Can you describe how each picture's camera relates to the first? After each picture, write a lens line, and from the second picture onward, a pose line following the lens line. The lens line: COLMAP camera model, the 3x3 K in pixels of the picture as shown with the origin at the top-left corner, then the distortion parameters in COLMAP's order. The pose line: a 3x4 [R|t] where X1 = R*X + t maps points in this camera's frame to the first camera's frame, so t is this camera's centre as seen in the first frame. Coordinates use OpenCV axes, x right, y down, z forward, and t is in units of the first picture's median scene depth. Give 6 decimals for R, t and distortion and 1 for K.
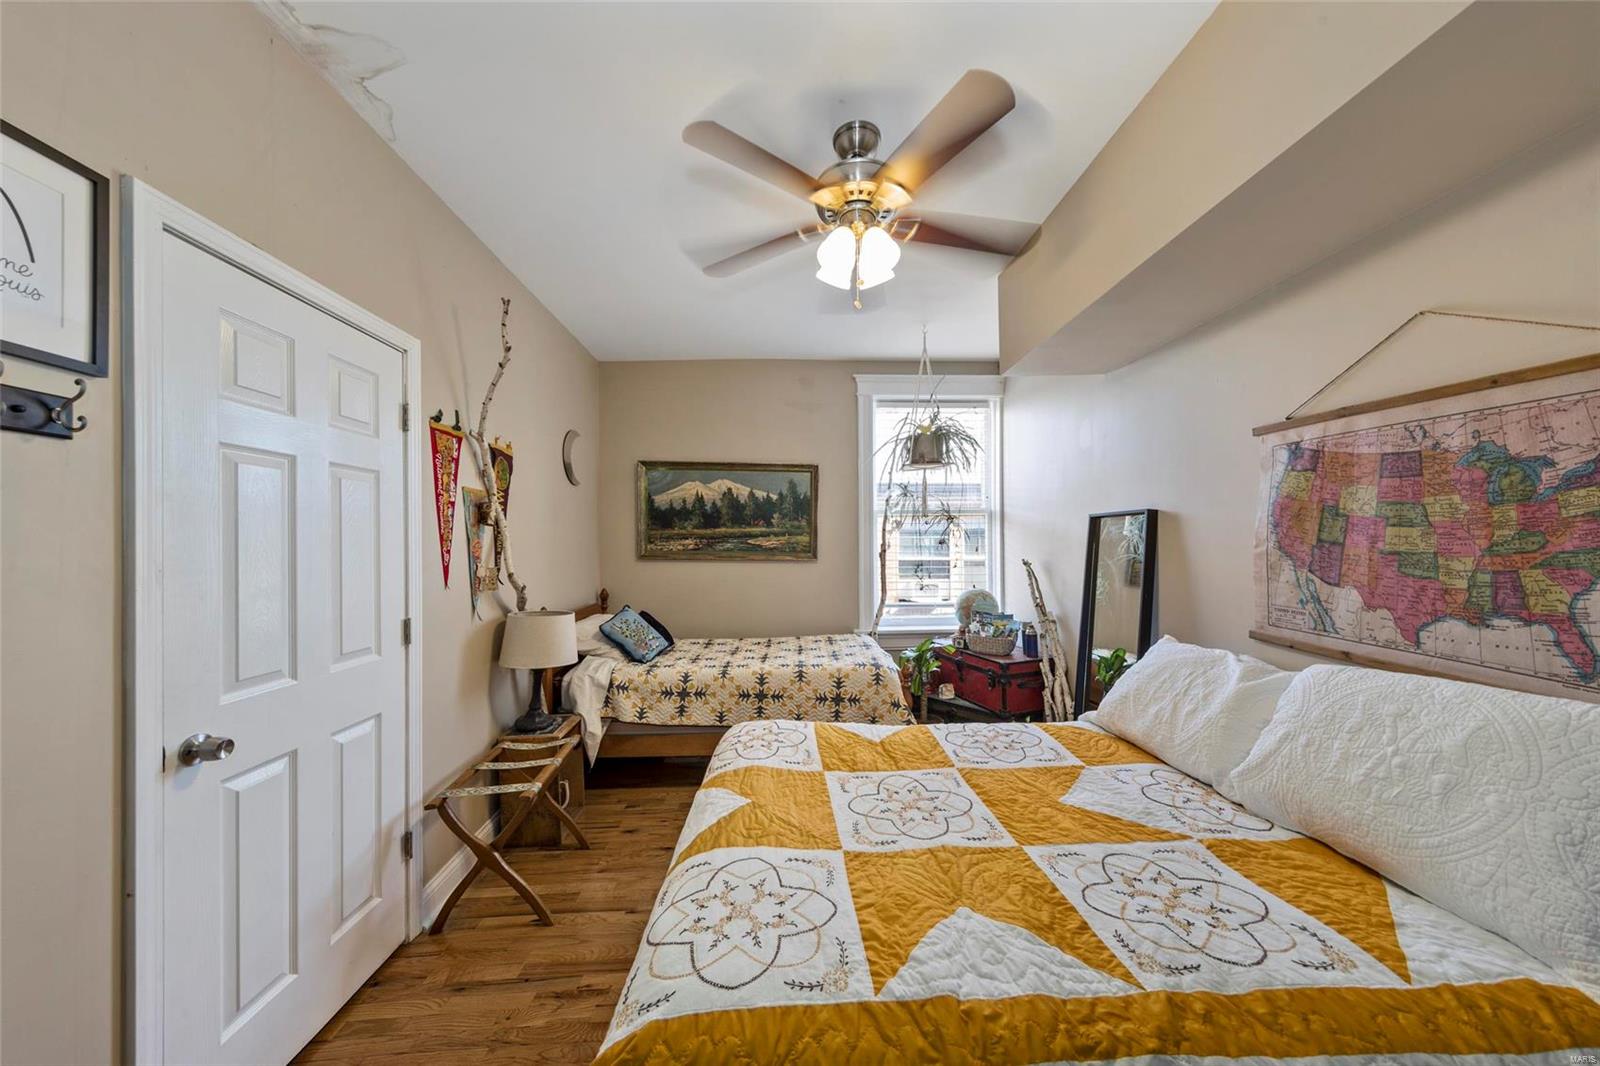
lens RADIAL K [[524.1, 0, 801.7], [0, 524.1, 536.0], [0, 0, 1]] dist [0.007612, -0.000146]
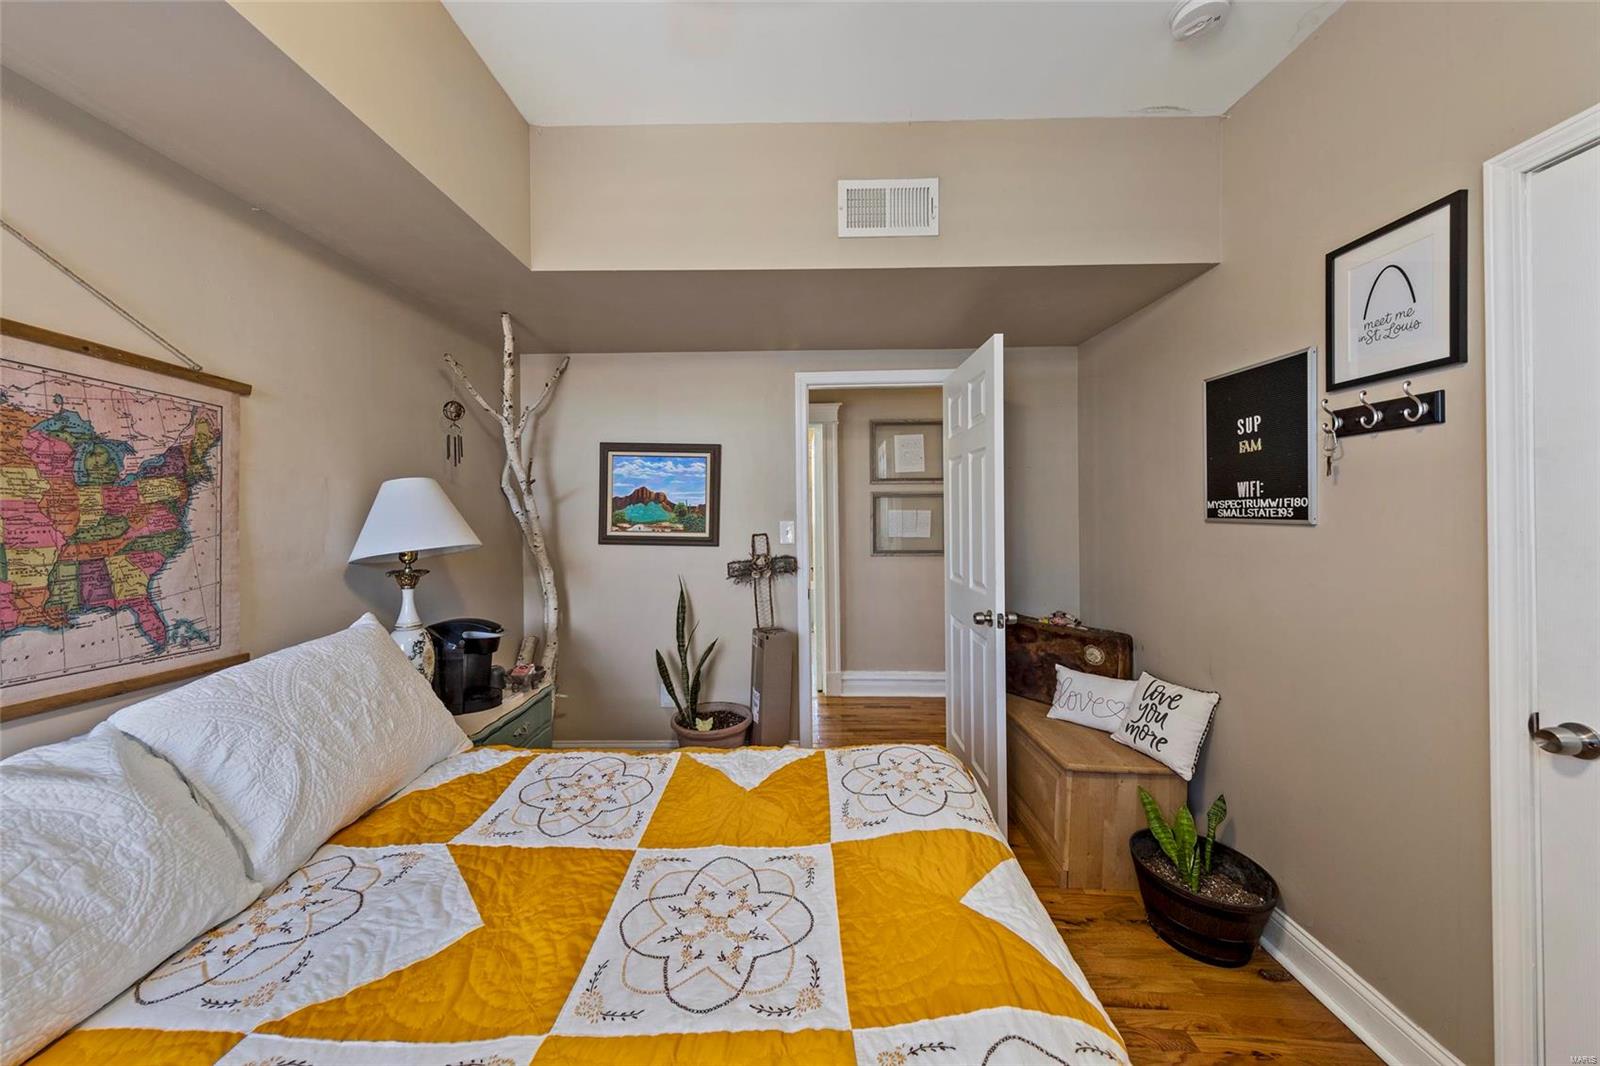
lens RADIAL K [[524.1, 0, 800.4], [0, 524.1, 517.7], [0, 0, 1]] dist [0.007612, -0.000146]
pose [[-0.998317, 0.018183, 0.055065, 0.068085], [0.017572, 0.999779, -0.011558, 0.026158], [-0.055263, -0.010571, -0.998416, 1.886671]]
